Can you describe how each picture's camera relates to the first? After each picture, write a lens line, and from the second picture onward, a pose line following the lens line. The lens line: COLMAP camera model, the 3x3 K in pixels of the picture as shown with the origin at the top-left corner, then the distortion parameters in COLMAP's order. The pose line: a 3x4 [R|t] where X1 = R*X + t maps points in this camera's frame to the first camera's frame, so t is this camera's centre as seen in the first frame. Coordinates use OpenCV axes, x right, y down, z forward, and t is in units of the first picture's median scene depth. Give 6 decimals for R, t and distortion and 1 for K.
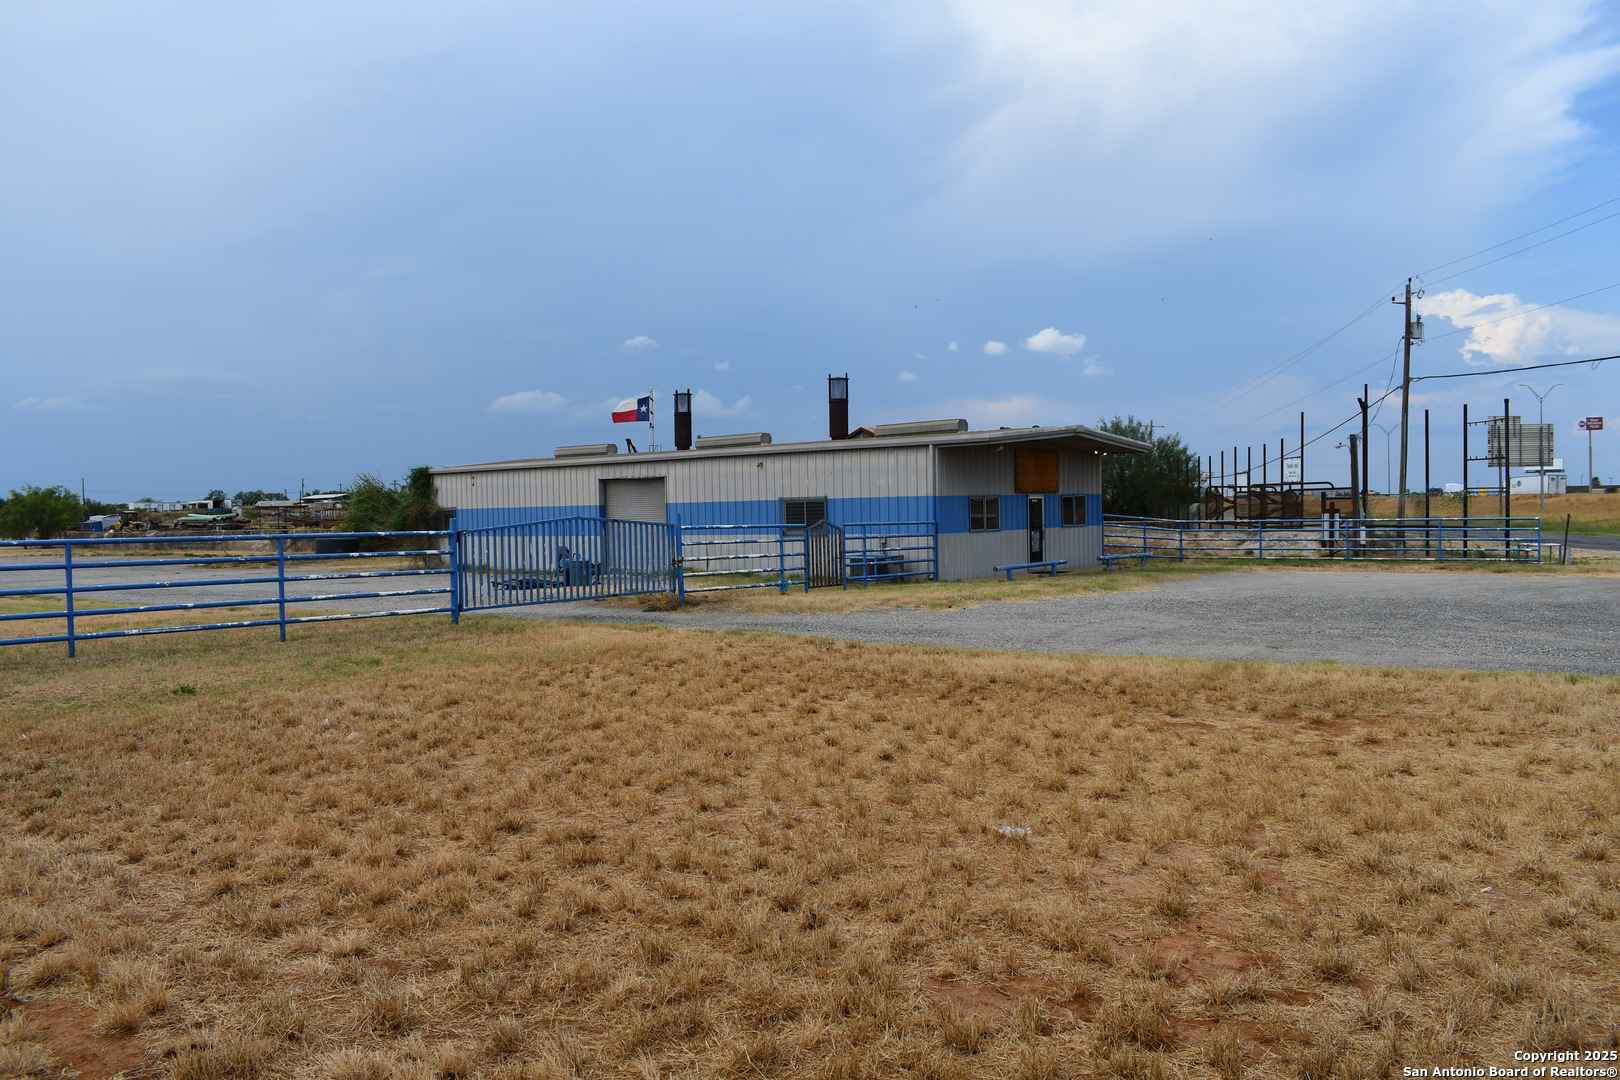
lens RADIAL K [[1264.1, 0, 810.0], [0, 1264.1, 540.0], [0, 0, 1]] dist [-0.097785, 0.017693]
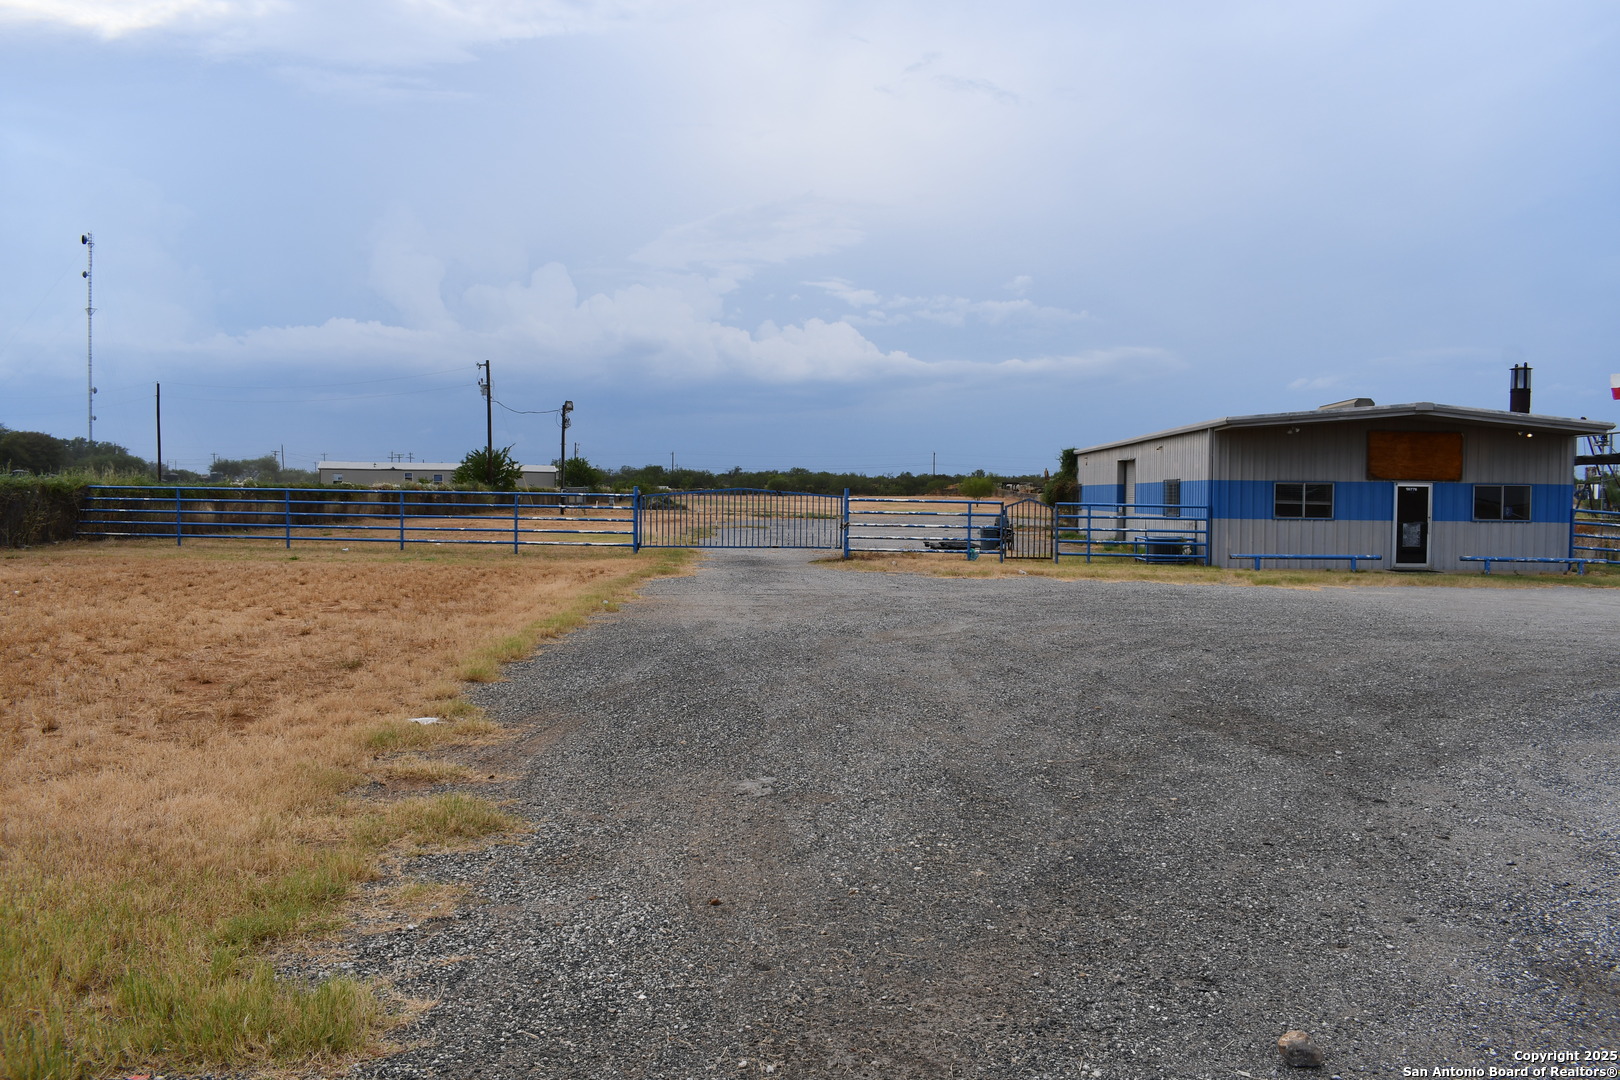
lens RADIAL K [[1258.9, 0, 814.3], [0, 1258.9, 541.3], [0, 0, 1]] dist [-0.099633, 0.019521]
pose [[0.596464, 0.057096, -0.800607, 0.678493], [-0.041422, 0.998327, 0.040337, -0.013092], [0.801571, 0.009103, 0.597831, 0.164874]]
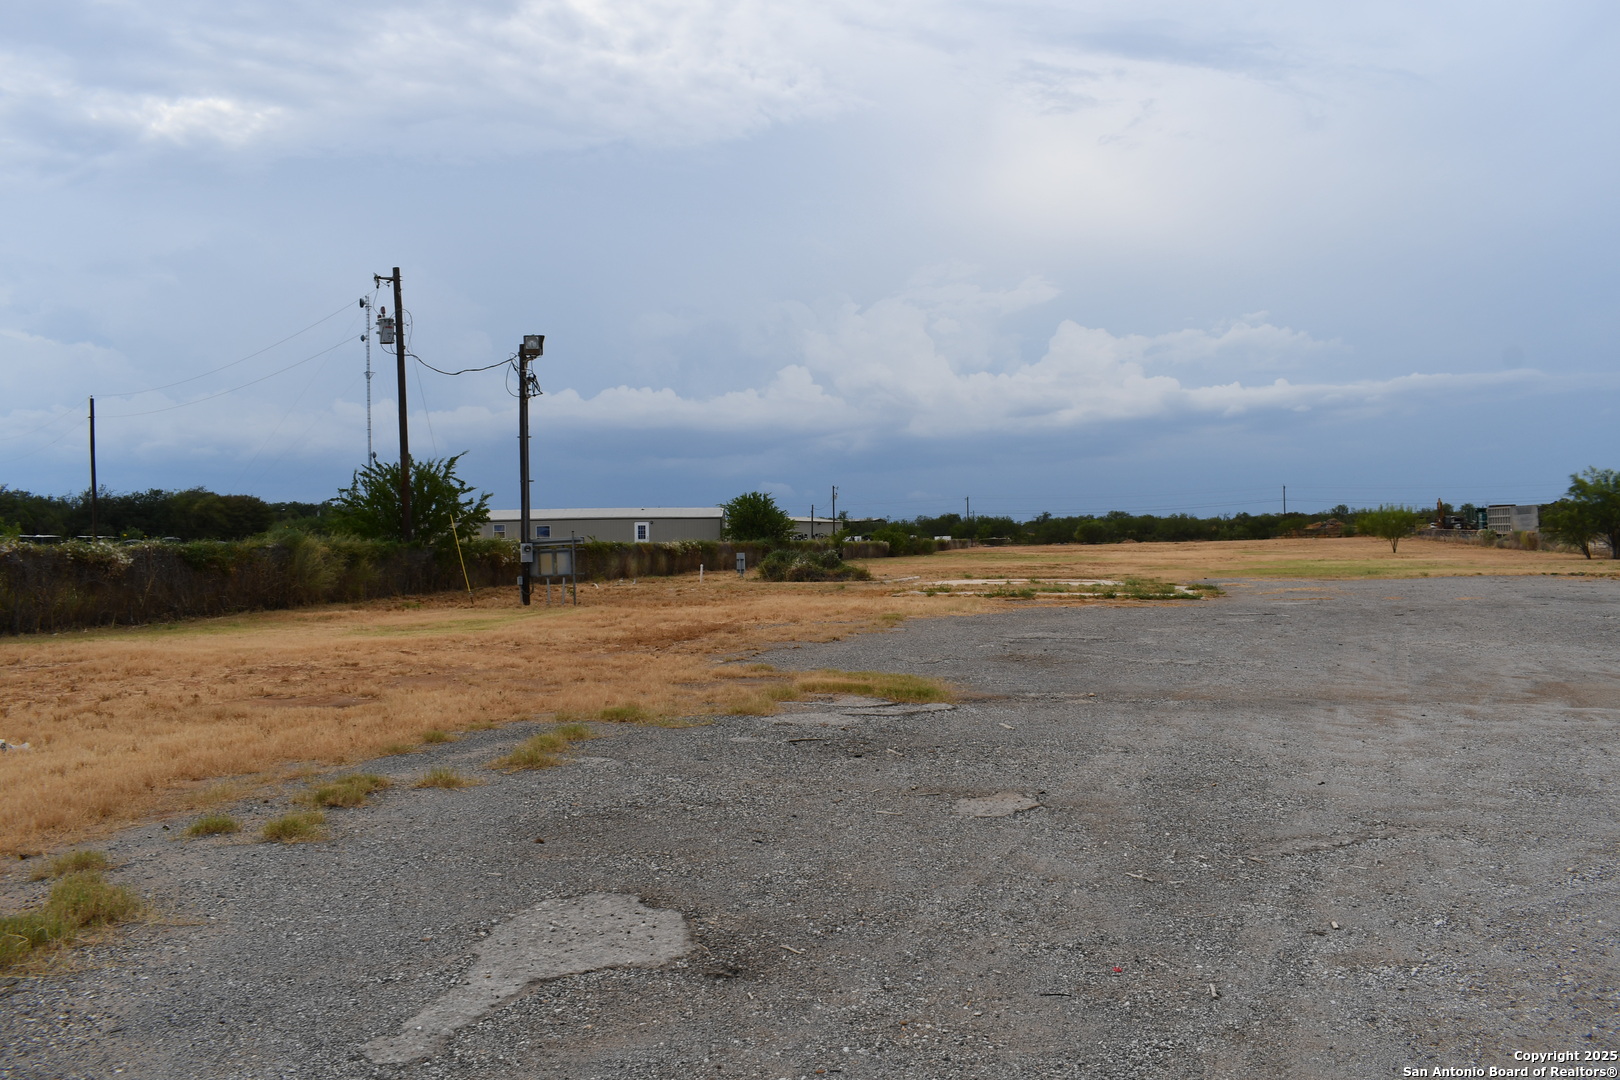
lens RADIAL K [[1258.9, 0, 814.3], [0, 1258.9, 541.3], [0, 0, 1]] dist [-0.099633, 0.019521]
pose [[0.378241, 0.009857, -0.925655, -0.558758], [-0.011248, 0.999918, 0.006051, -0.006873], [0.925639, 0.008123, 0.378321, 1.079182]]
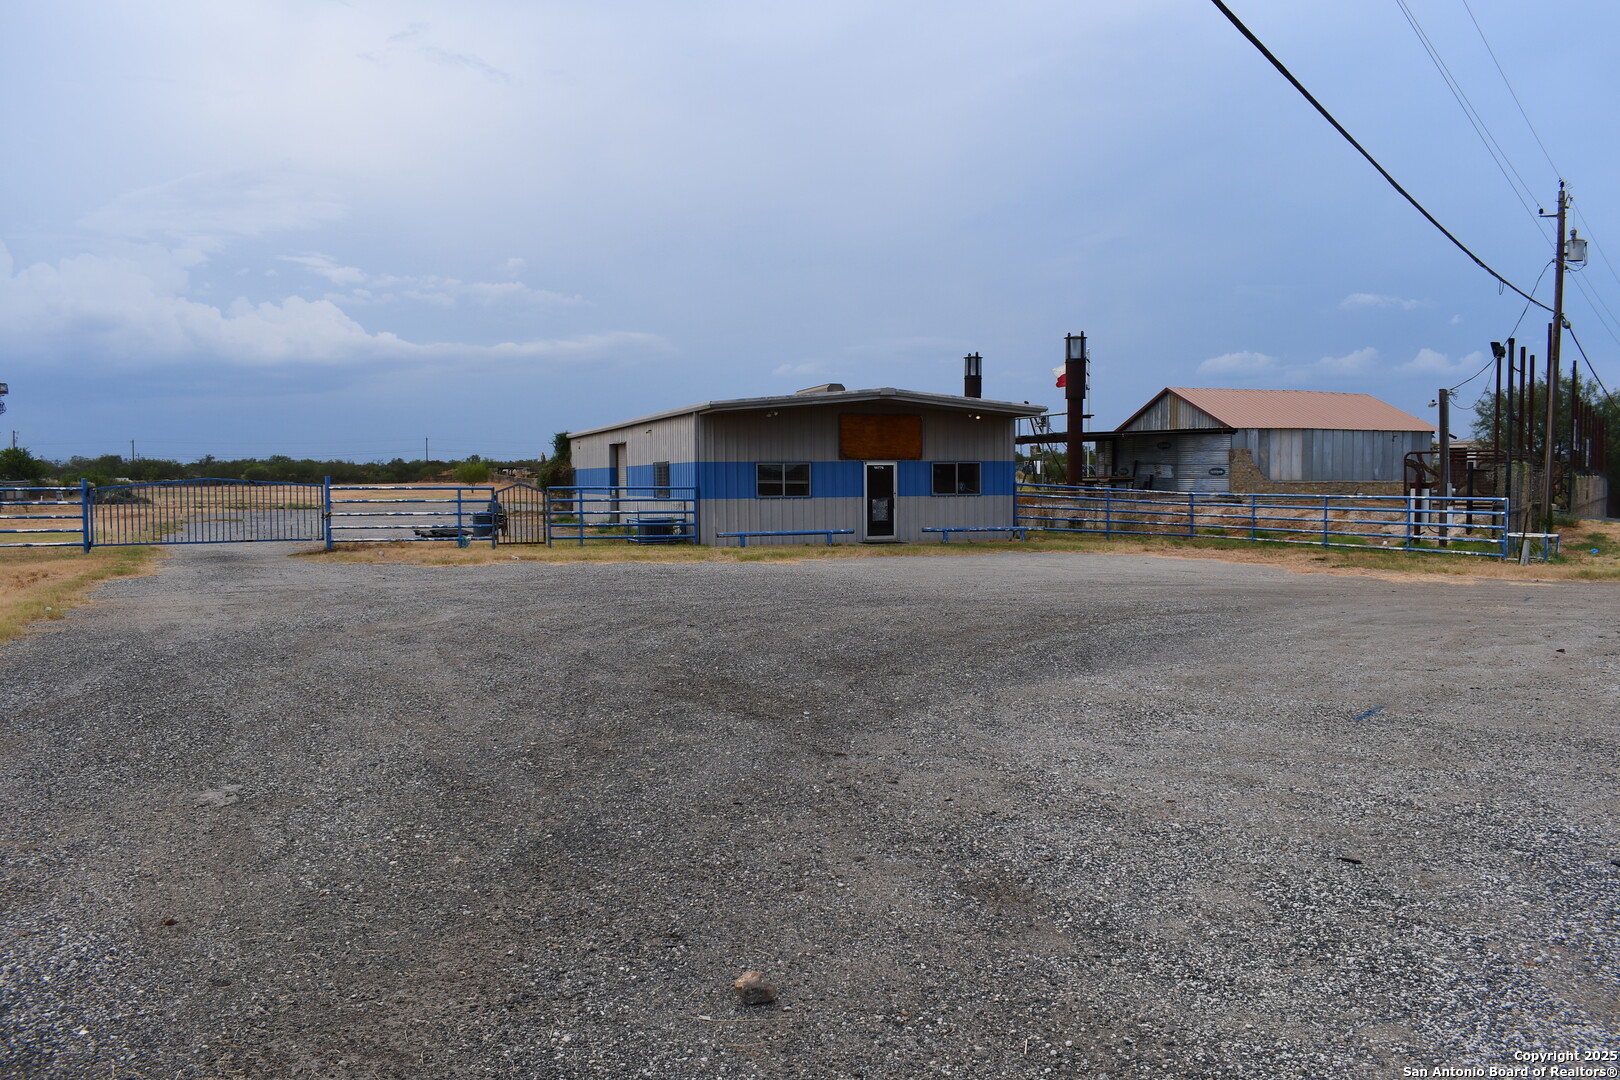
lens RADIAL K [[1258.9, 0, 814.3], [0, 1258.9, 541.3], [0, 0, 1]] dist [-0.099633, 0.019521]
pose [[0.859352, 0.040975, -0.509741, 0.684386], [-0.023971, 0.998917, 0.039886, -0.013087], [0.510823, -0.022057, 0.859403, 0.166273]]
